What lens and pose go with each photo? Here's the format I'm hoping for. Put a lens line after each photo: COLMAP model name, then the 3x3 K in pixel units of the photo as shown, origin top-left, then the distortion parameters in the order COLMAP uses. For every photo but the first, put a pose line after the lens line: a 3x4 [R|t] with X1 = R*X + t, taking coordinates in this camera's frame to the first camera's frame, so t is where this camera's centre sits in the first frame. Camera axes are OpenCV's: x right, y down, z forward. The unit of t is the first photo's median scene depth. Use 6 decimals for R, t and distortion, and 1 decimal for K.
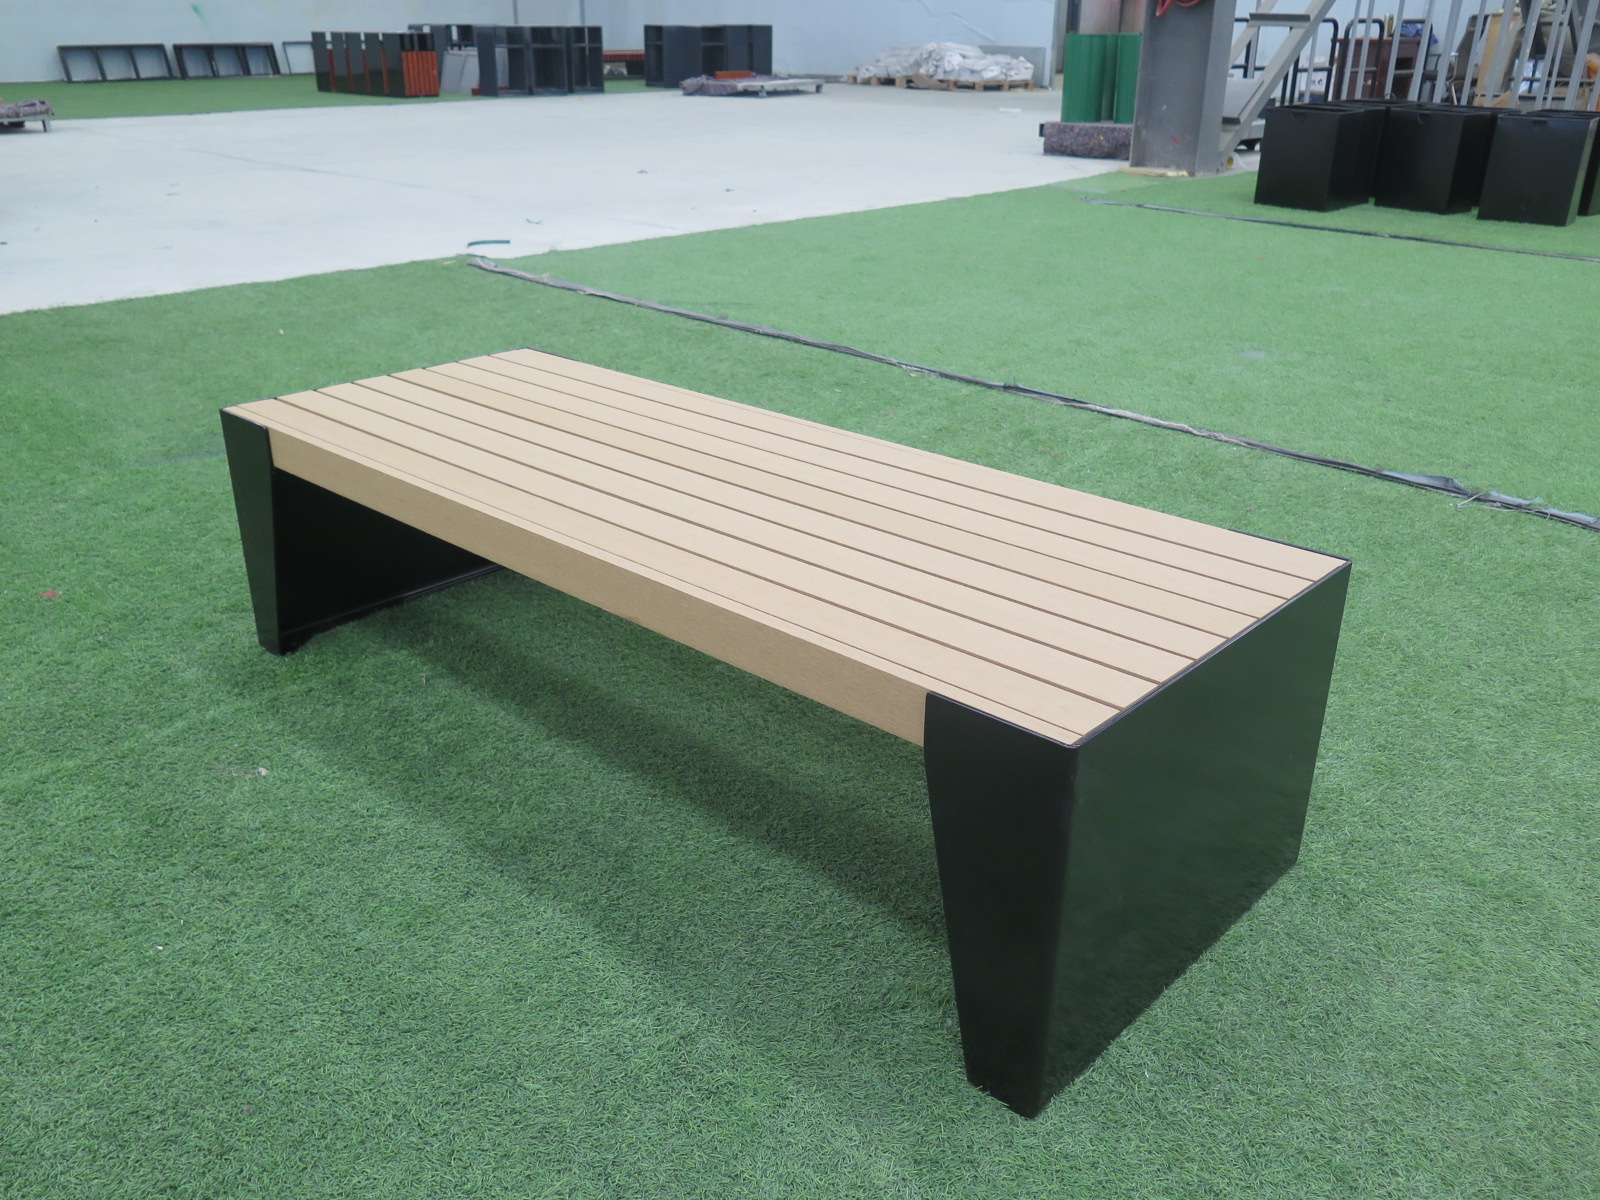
lens RADIAL K [[1346.5, 0, 800.0], [0, 1346.5, 600.0], [0, 0, 1]] dist [-0.008904, -0.002983]
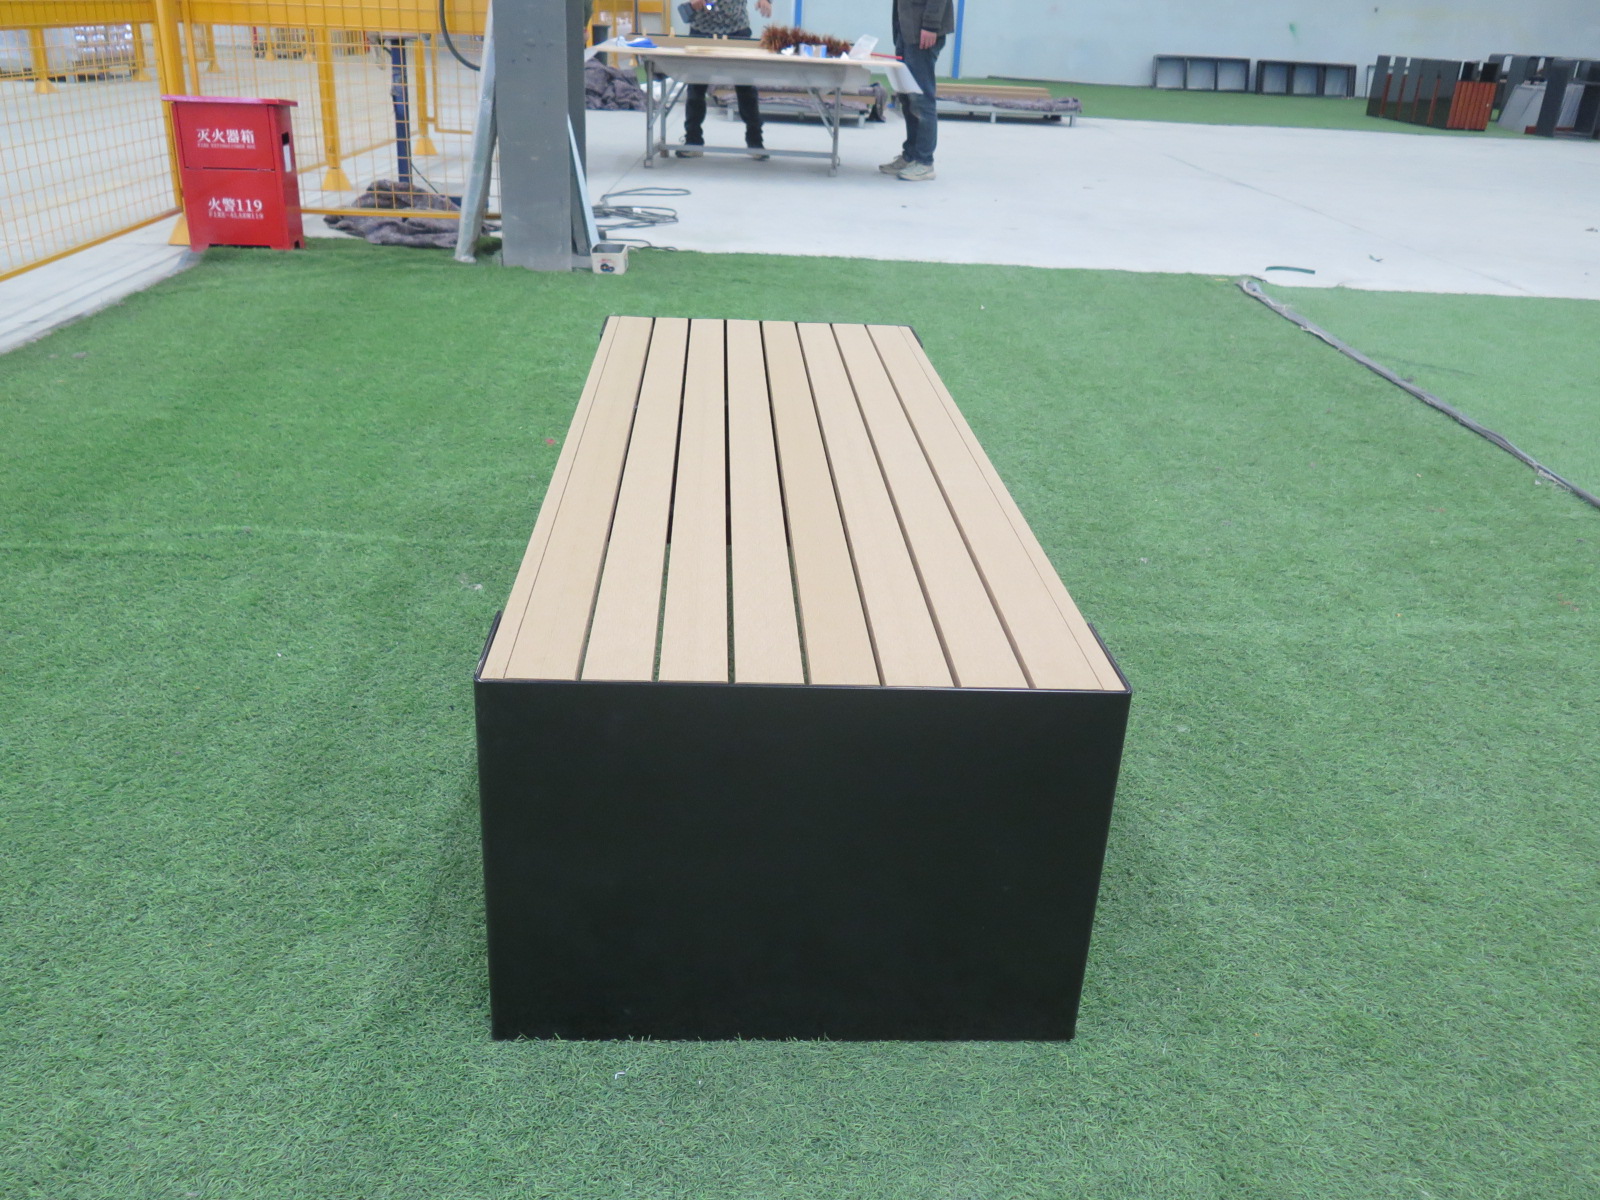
lens RADIAL K [[1346.5, 0, 800.0], [0, 1346.5, 600.0], [0, 0, 1]] dist [-0.008904, -0.002983]
pose [[0.723548, 0.304248, -0.619607, 0.141893], [-0.313454, 0.944557, 0.097772, -0.018757], [0.615001, 0.123475, 0.778799, 0.044146]]
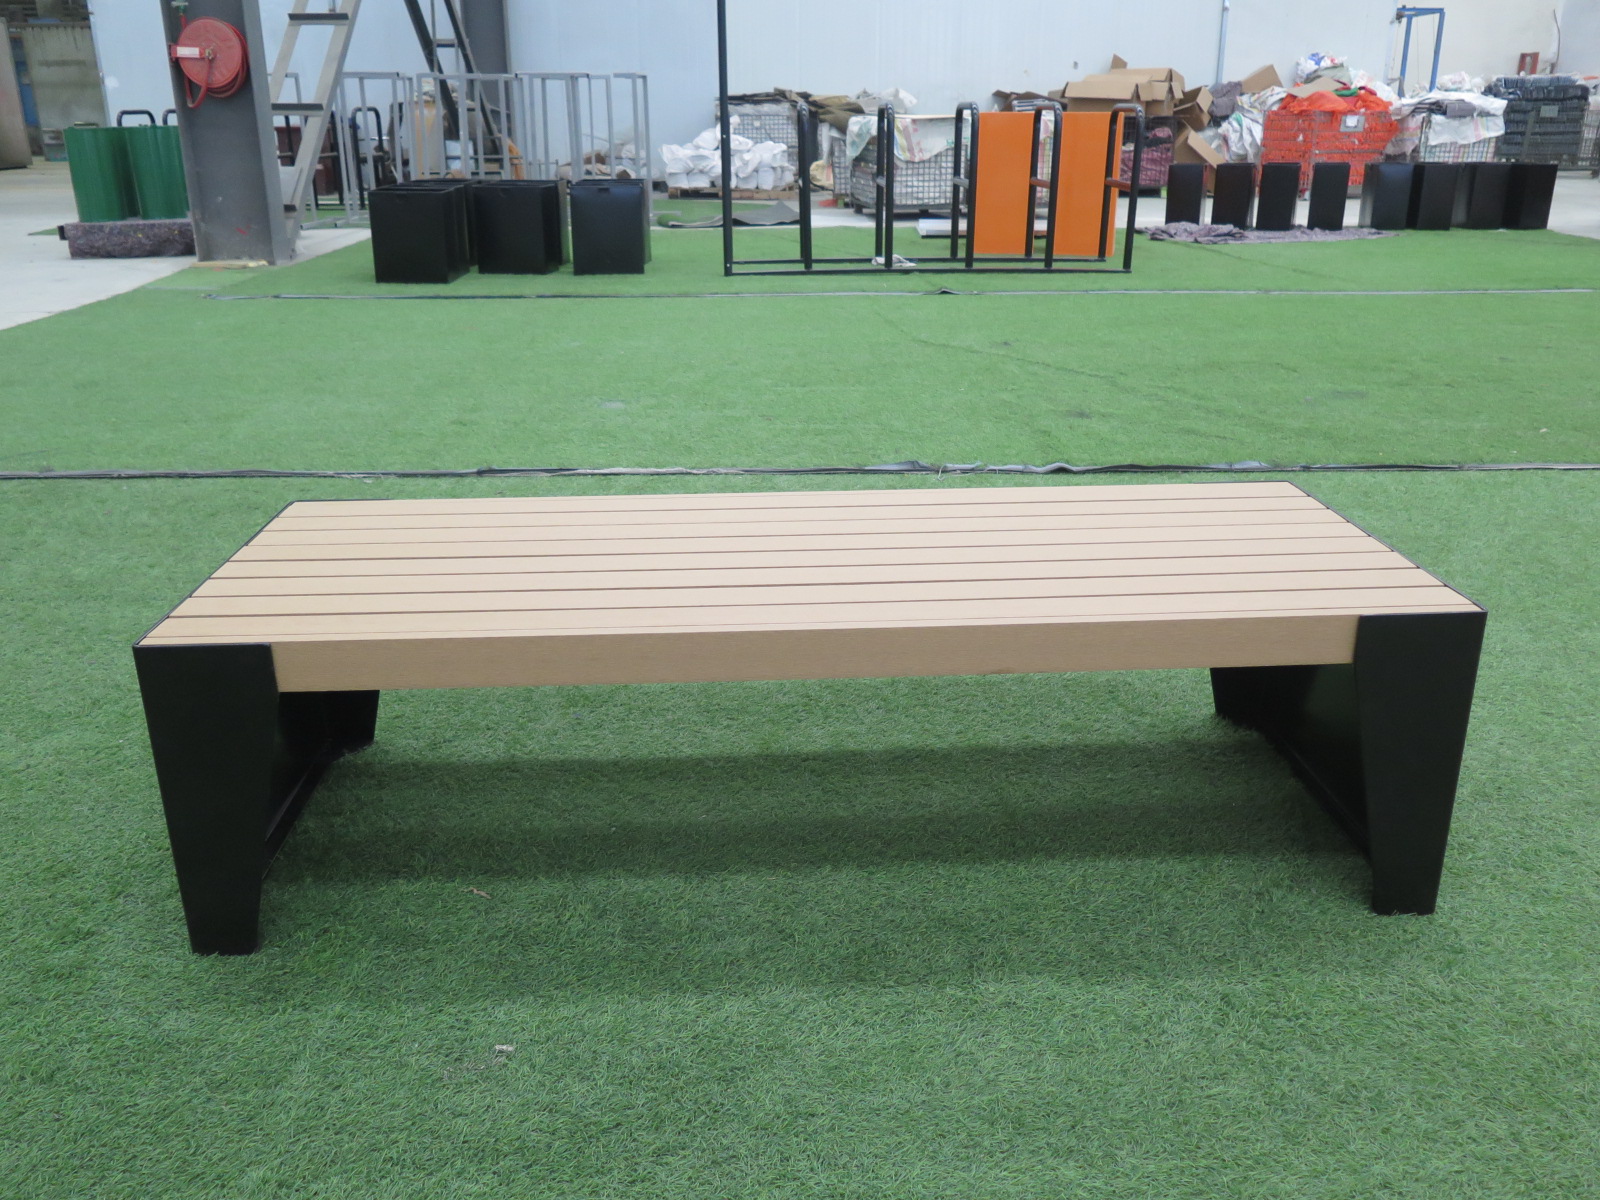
lens RADIAL K [[1357.1, 0, 799.8], [0, 1357.1, 567.0], [0, 0, 1]] dist [-0.005654, -0.005987]
pose [[0.697634, -0.239762, 0.675145, -0.175266], [0.294593, 0.954991, 0.034737, -0.027360], [-0.653086, 0.174660, 0.736867, 0.061553]]
